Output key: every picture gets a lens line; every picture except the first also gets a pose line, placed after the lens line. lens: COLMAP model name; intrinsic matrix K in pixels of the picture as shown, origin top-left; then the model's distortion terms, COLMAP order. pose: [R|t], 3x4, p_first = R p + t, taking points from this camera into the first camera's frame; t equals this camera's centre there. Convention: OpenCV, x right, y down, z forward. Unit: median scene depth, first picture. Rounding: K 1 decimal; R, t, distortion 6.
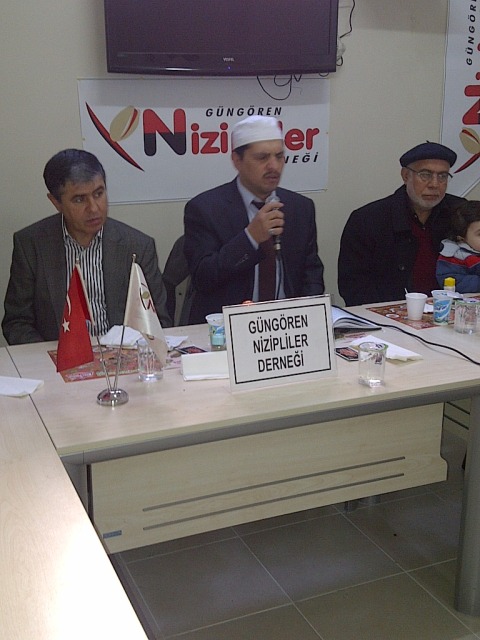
lens RADIAL K [[832.7, 0, 240.0], [0, 832.7, 320.0], [0, 0, 1]] dist [0.027286, -0.020587]
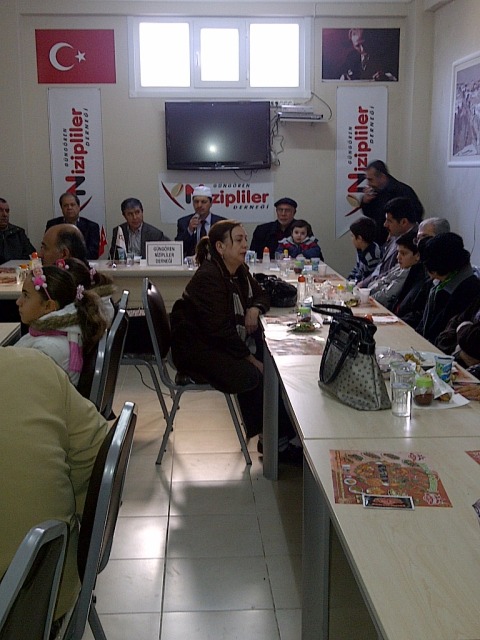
lens RADIAL K [[697.5, 0, 240.0], [0, 697.5, 320.0], [0, 0, 1]] dist [0.008976, -0.014511]
pose [[0.933459, 0.064471, -0.352843, 0.741884], [-0.090958, 0.994106, -0.058990, 0.231830], [0.346960, 0.087158, 0.933821, -0.761062]]
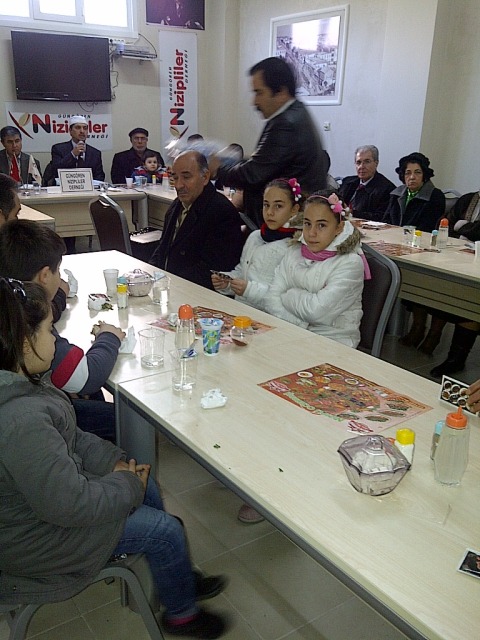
lens RADIAL K [[633.1, 0, 240.0], [0, 633.1, 320.0], [0, 0, 1]] dist [0.007331, 0.002035]
pose [[0.983283, -0.038378, 0.177992, 0.133850], [0.031259, 0.998602, 0.042630, 0.300476], [-0.179380, -0.036353, 0.983108, -0.998812]]
